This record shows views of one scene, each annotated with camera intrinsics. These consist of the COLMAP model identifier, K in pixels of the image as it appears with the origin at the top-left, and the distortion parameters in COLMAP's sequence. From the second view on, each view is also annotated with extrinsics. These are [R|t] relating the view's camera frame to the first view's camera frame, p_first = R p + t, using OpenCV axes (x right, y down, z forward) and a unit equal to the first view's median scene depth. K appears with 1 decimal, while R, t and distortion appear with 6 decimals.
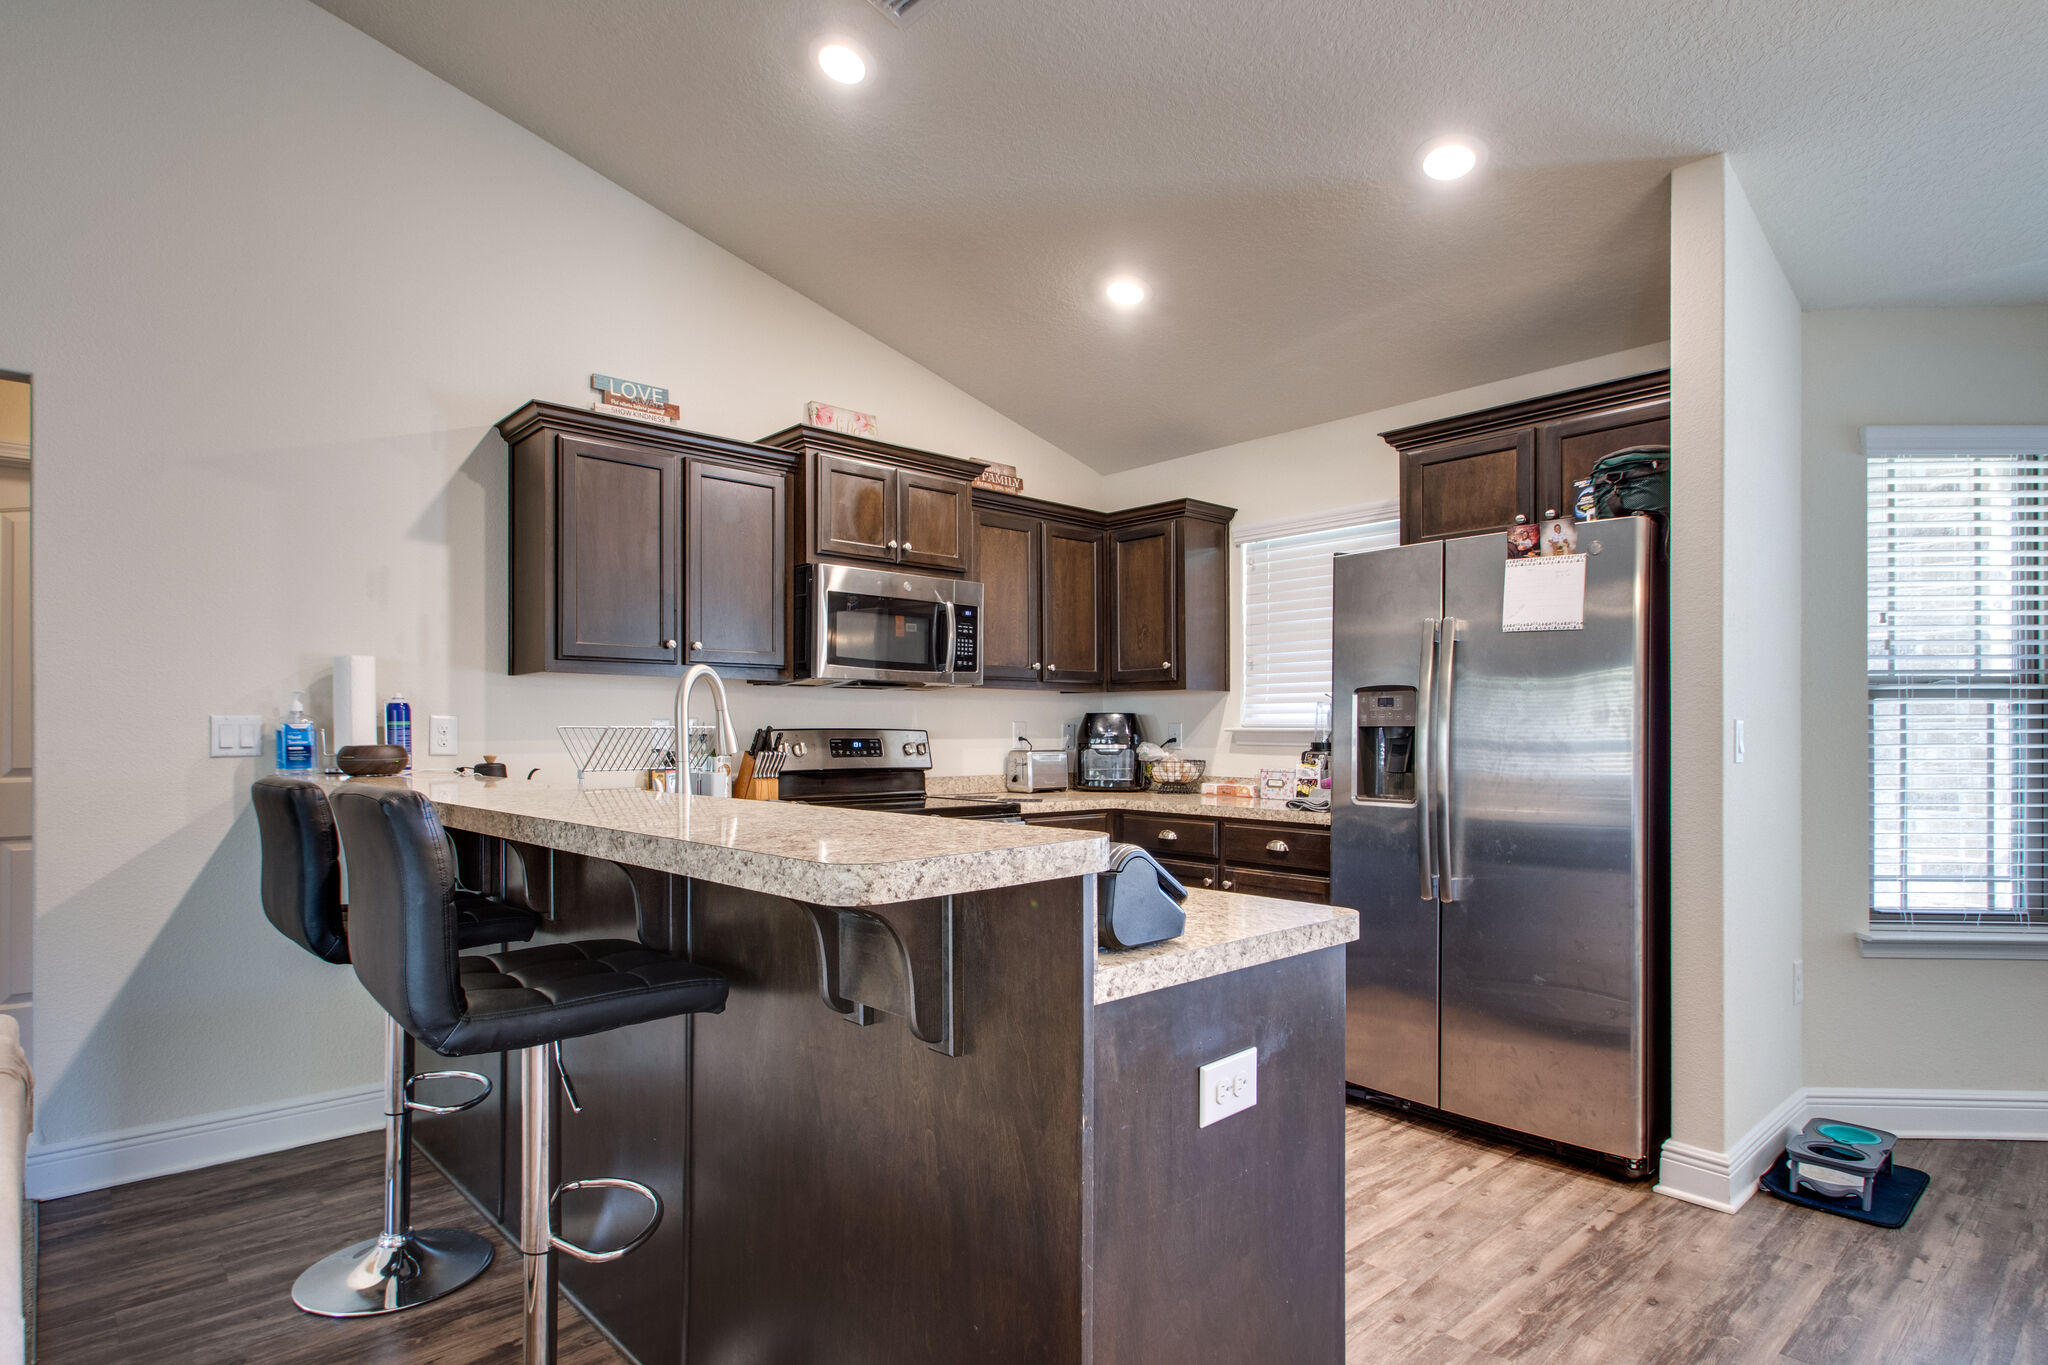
lens RADIAL K [[1068.8, 0, 1008.7], [0, 1068.8, 722.7], [0, 0, 1]] dist [0.007235, -0.006741]
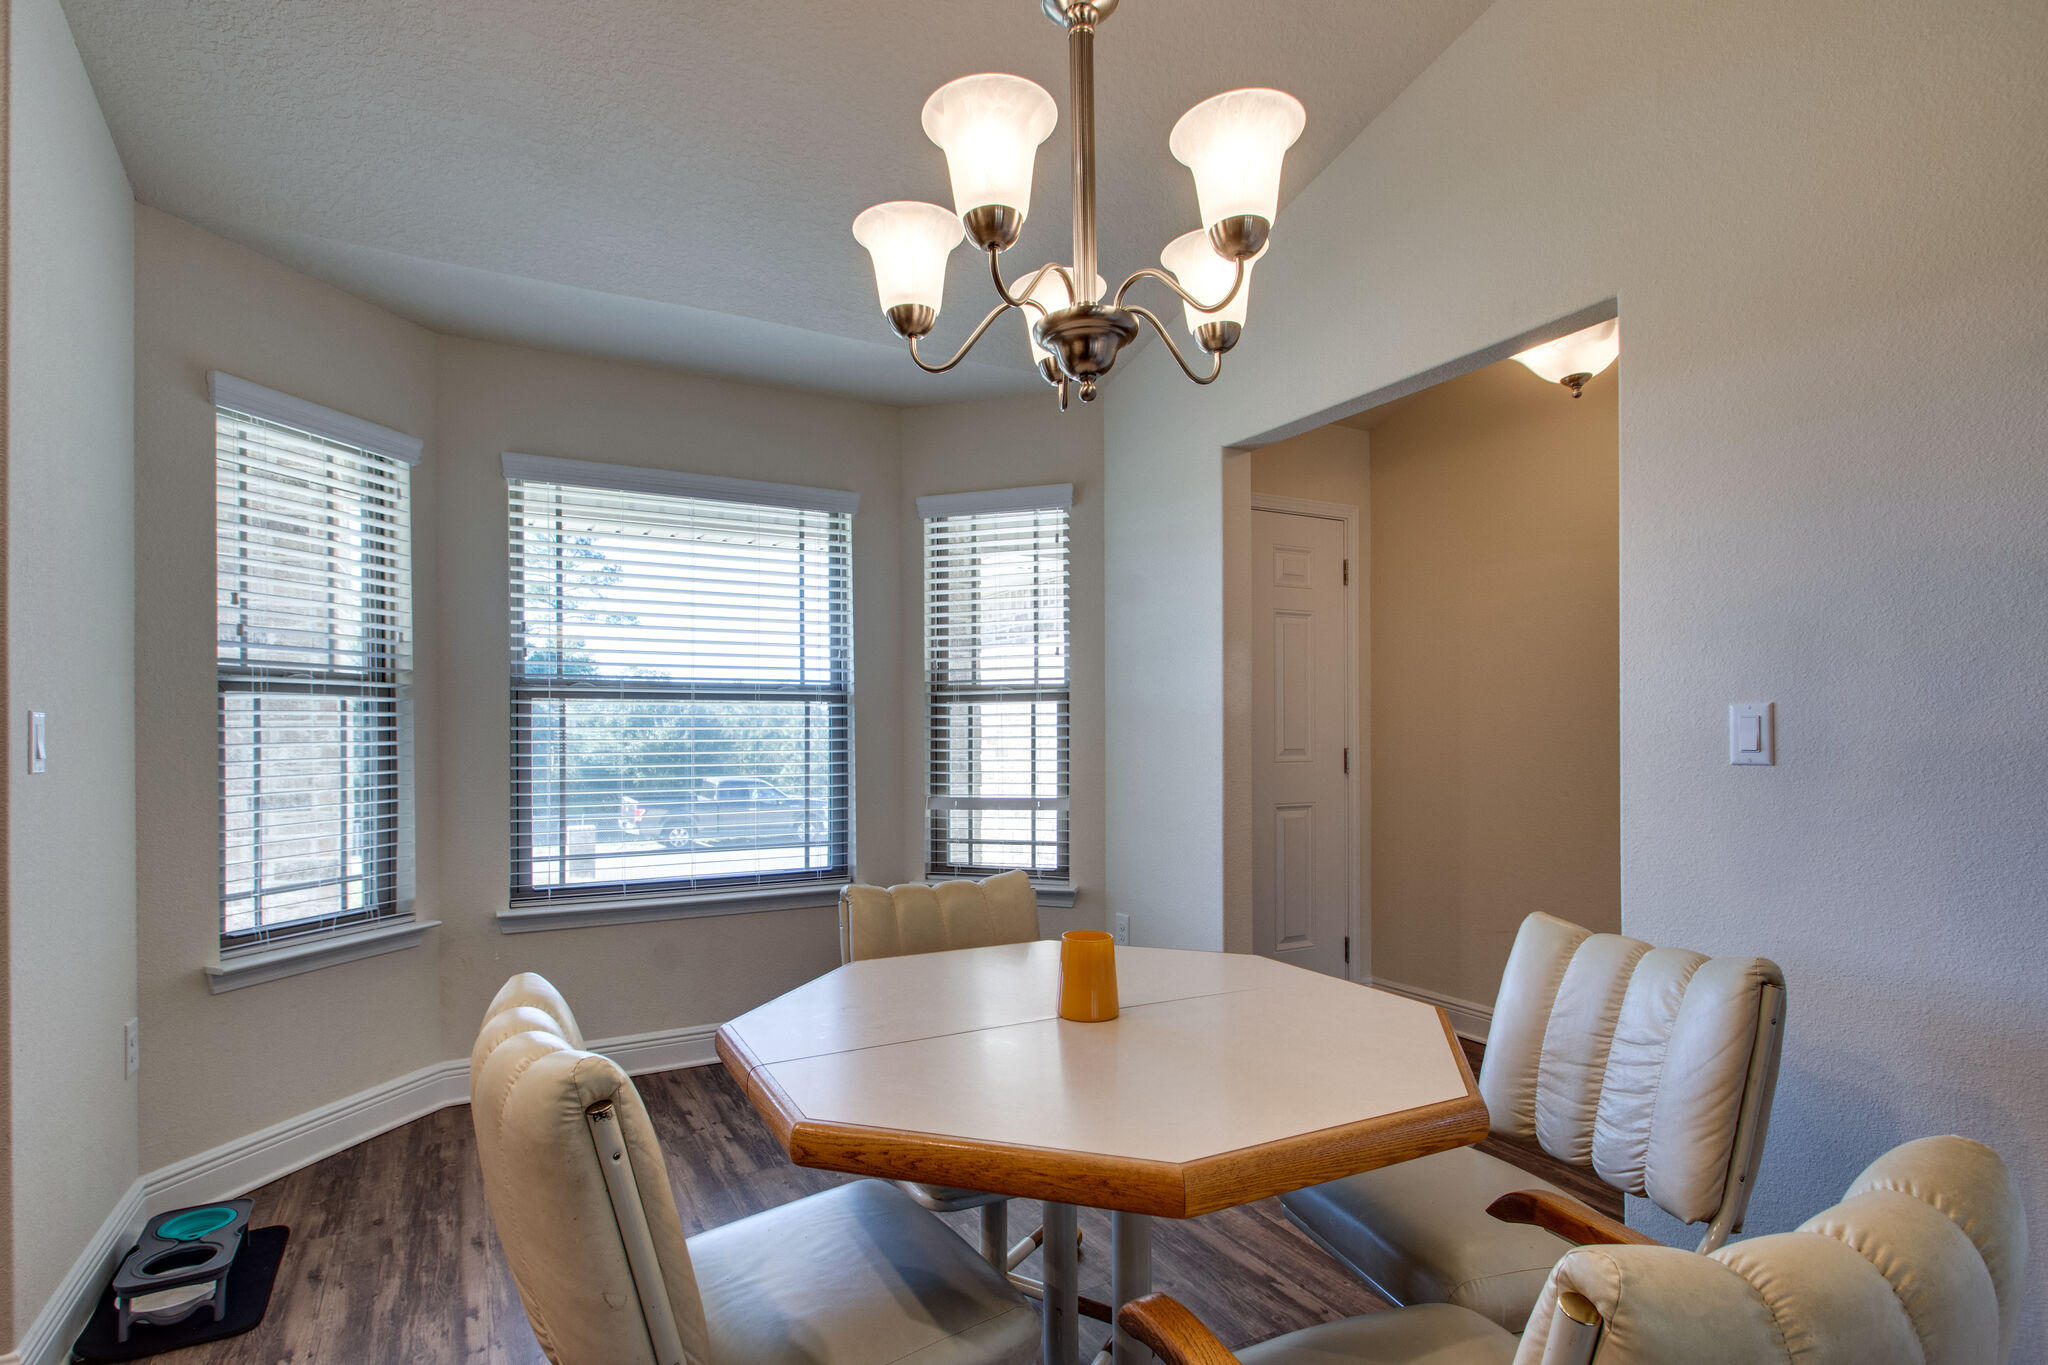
lens RADIAL K [[1068.8, 0, 1065.7], [0, 1068.8, 733.7], [0, 0, 1]] dist [0.007235, -0.006741]
pose [[0.223491, -0.007208, 0.974679, 0.114643], [-0.002641, 0.999965, 0.008001, 0.002846], [-0.974702, -0.004362, 0.223464, 0.141798]]
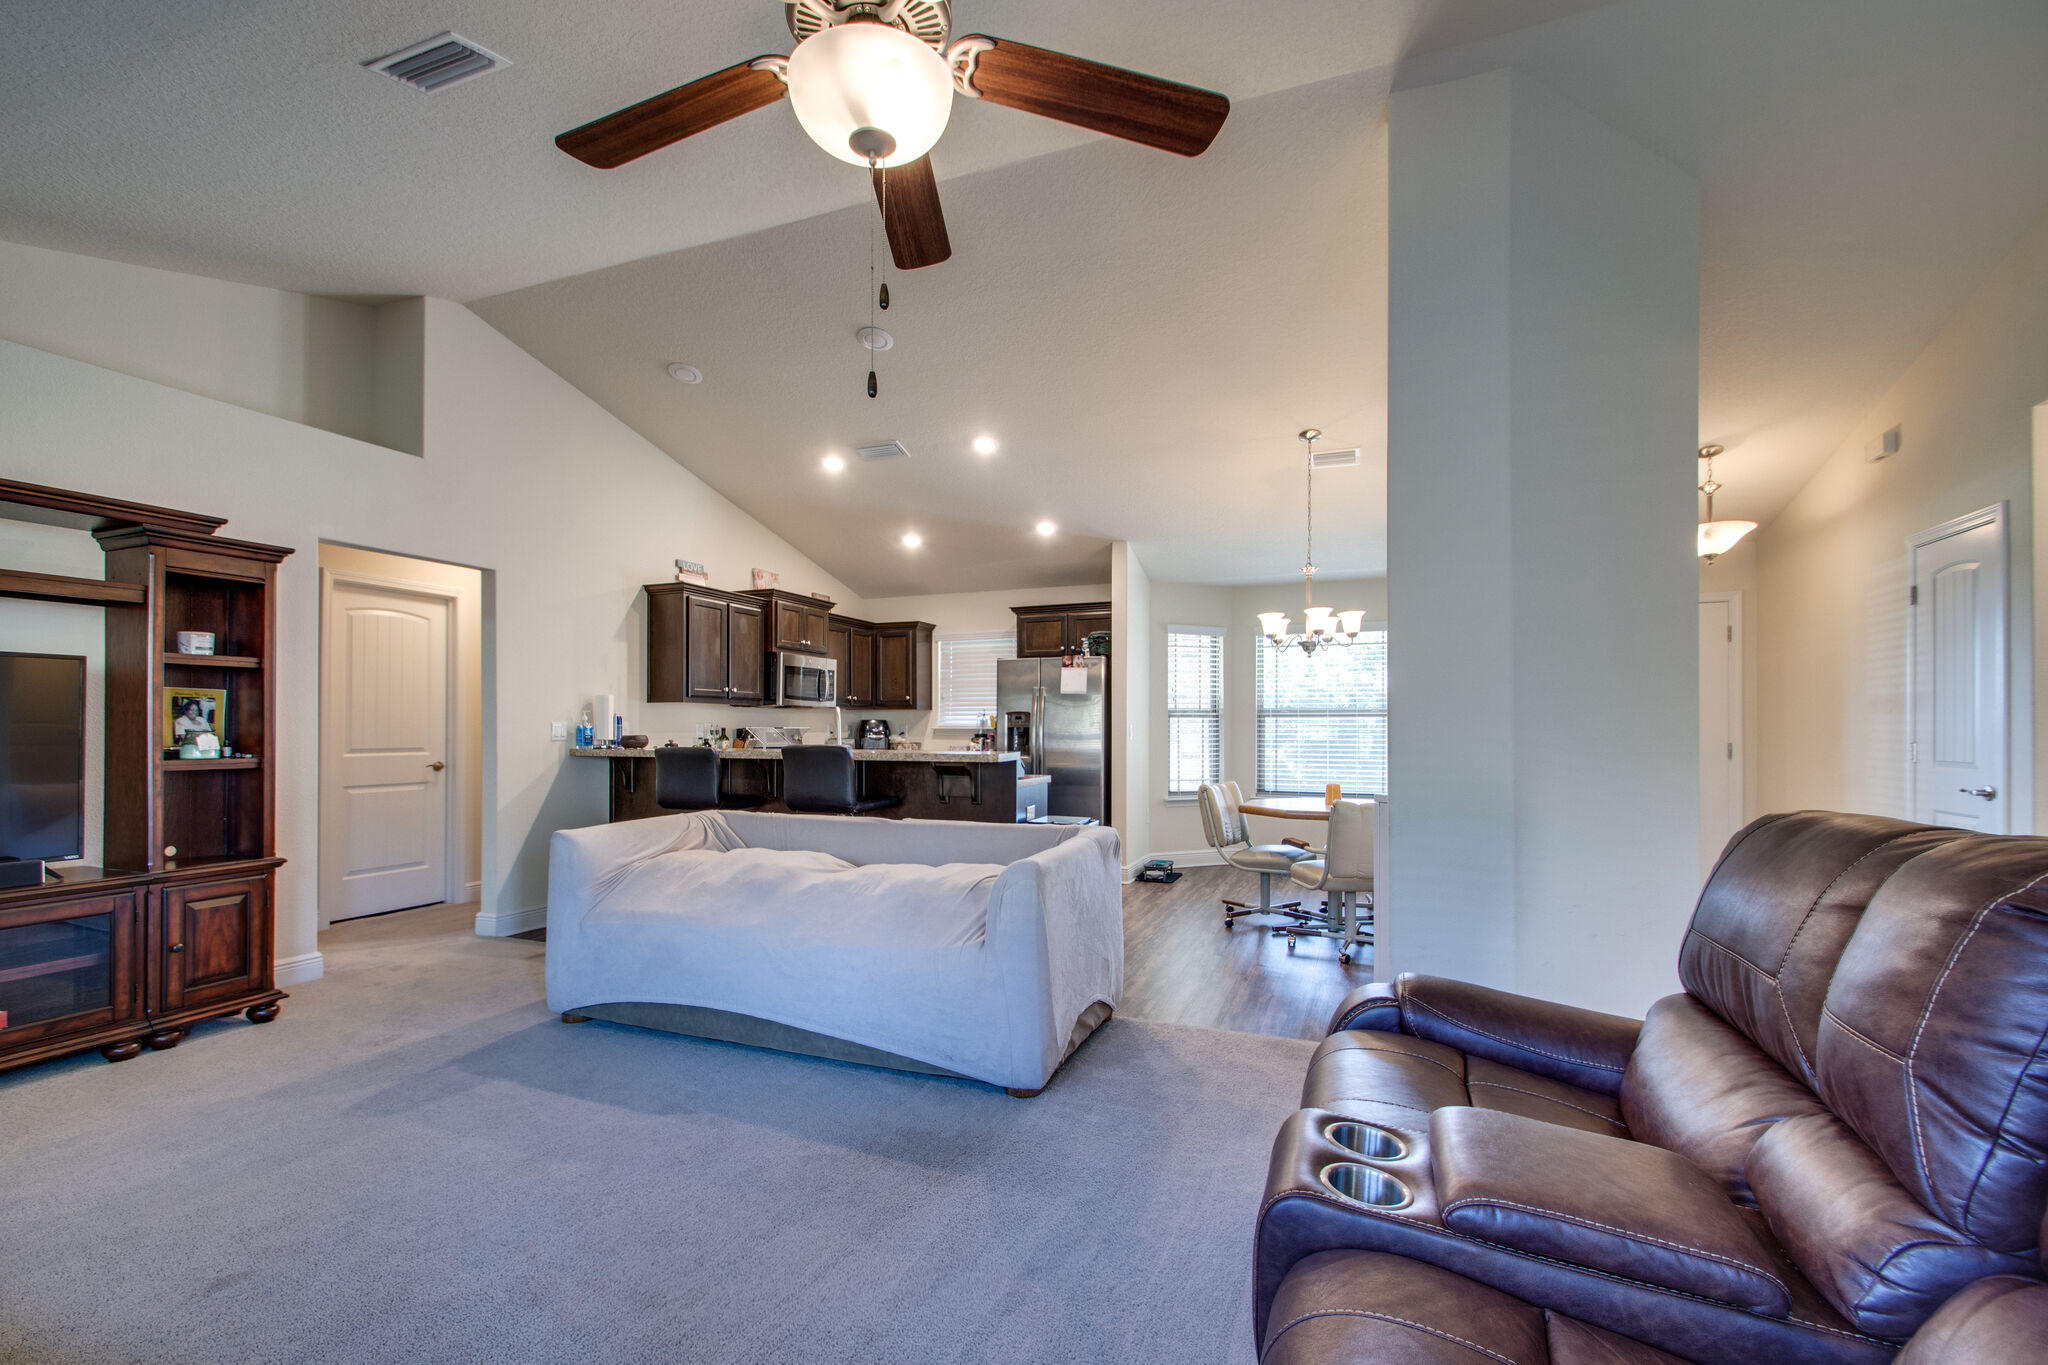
lens RADIAL K [[886.3, 0, 1004.2], [0, 886.3, 719.1], [0, 0, 1]] dist [-0.002095, -0.000019]
pose [[0.899817, 0.004691, 0.436243, -0.624803], [-0.003969, 0.999989, -0.002565, -0.010309], [-0.436250, 0.000576, 0.899825, -0.936693]]
